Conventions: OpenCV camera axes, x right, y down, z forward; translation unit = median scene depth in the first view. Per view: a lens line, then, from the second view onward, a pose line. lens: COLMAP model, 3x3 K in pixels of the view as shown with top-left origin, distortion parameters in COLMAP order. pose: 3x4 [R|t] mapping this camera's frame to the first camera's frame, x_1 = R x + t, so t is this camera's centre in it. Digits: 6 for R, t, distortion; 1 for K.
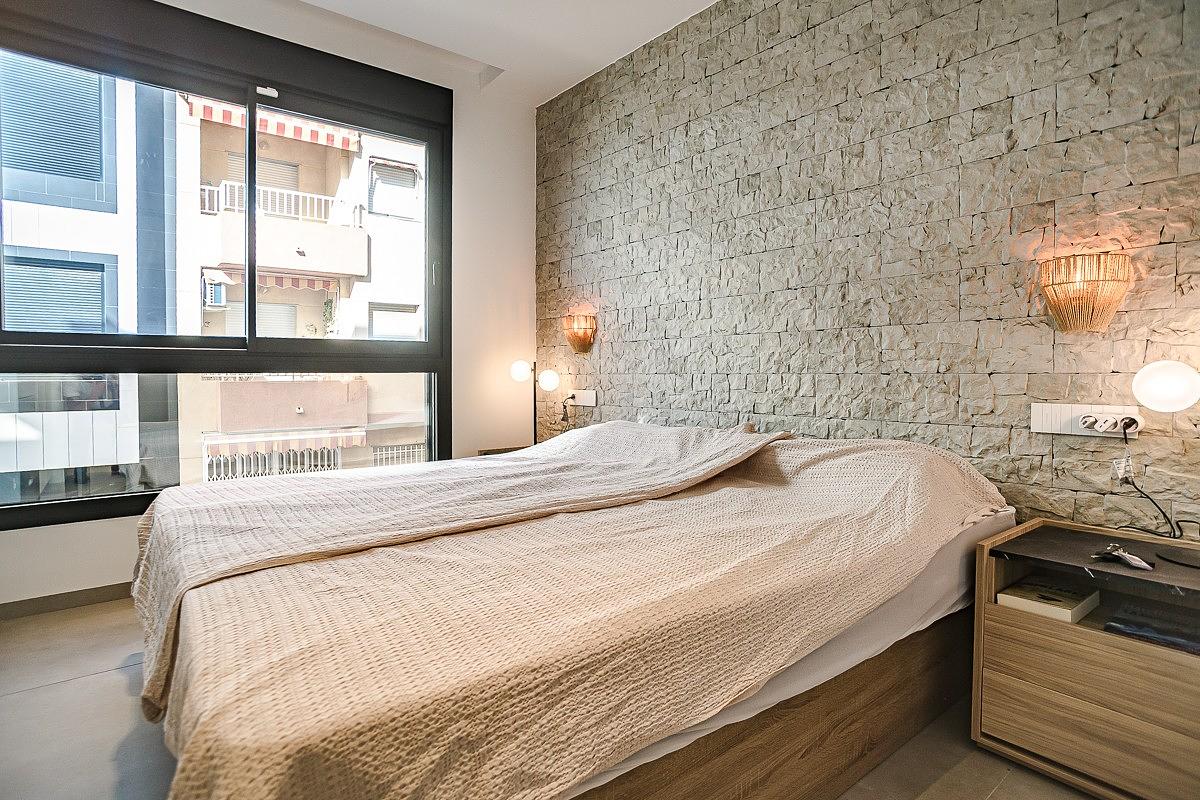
lens RADIAL K [[621.2, 0, 586.5], [0, 621.2, 396.2], [0, 0, 1]] dist [-0.063394, 0.030346]
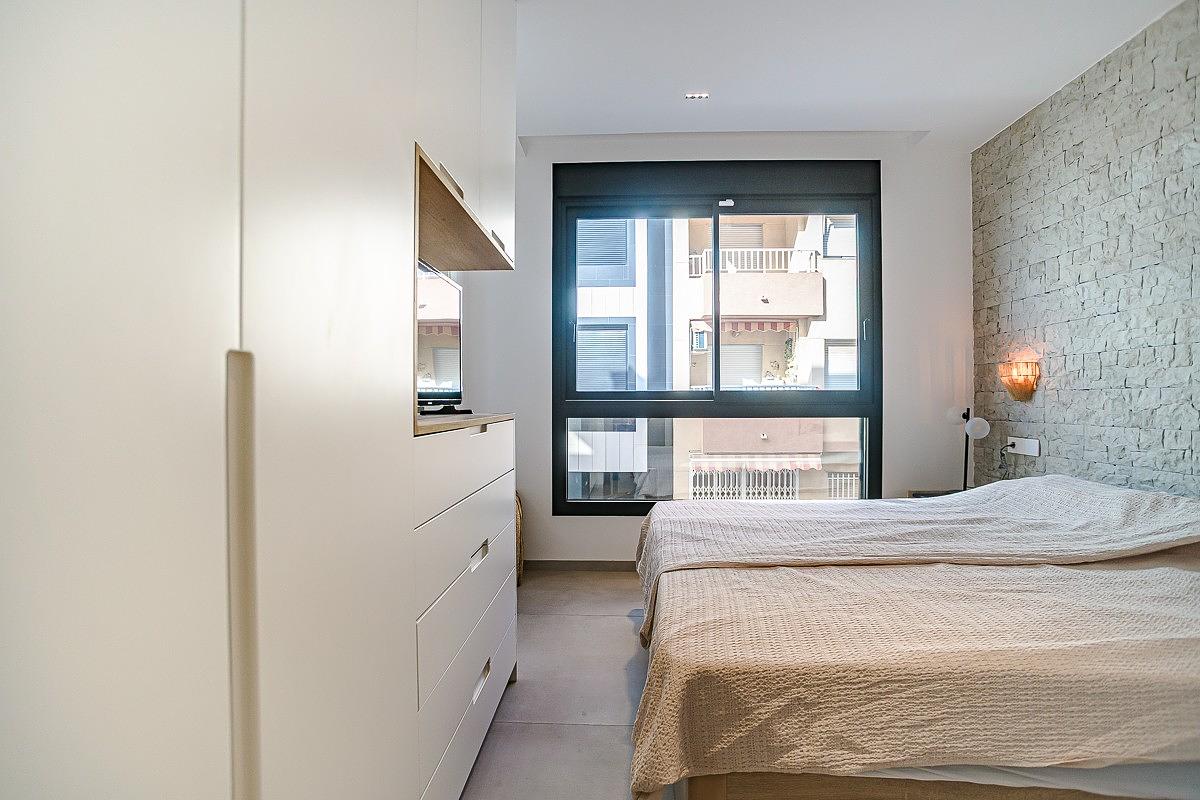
lens RADIAL K [[621.2, 0, 583.0], [0, 621.2, 398.0], [0, 0, 1]] dist [-0.063394, 0.030346]
pose [[0.733476, 0.000823, -0.679715, 0.147236], [-0.012907, 0.999836, -0.012717, -0.058611], [0.679593, 0.018101, 0.733366, -0.175049]]
